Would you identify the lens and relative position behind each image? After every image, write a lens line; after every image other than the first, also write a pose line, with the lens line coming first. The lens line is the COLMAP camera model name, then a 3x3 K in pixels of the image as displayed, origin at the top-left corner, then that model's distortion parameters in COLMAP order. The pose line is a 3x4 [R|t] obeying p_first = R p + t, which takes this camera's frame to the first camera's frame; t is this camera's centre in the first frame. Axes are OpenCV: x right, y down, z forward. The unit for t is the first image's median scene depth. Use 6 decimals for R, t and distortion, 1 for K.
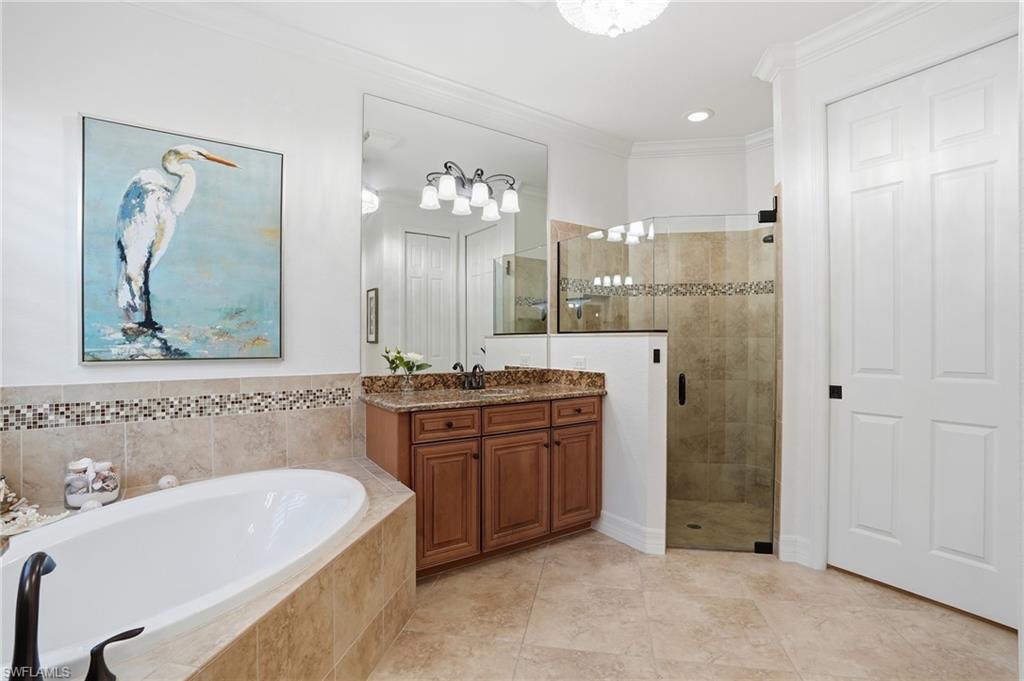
lens RADIAL K [[472.9, 0, 515.8], [0, 472.9, 340.0], [0, 0, 1]] dist [-0.050919, 0.010925]
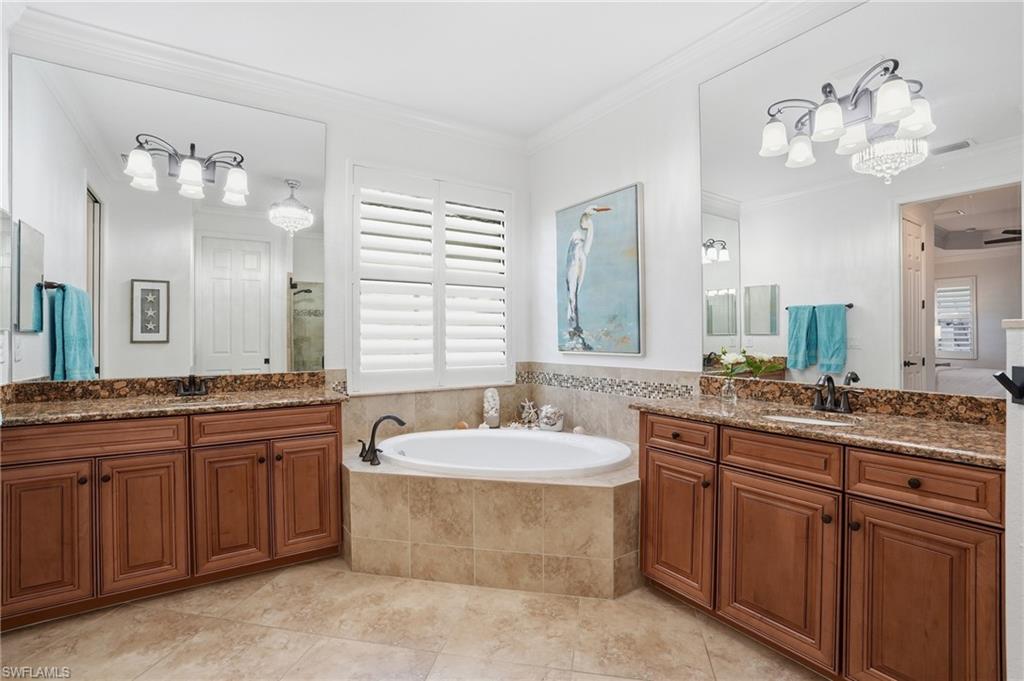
lens RADIAL K [[472.9, 0, 515.2], [0, 472.9, 338.1], [0, 0, 1]] dist [-0.050919, 0.010925]
pose [[-0.009399, -0.002208, -0.999953, 0.739847], [-0.000010, 0.999998, -0.002208, 0.001590], [0.999956, -0.000011, -0.009399, 0.716128]]
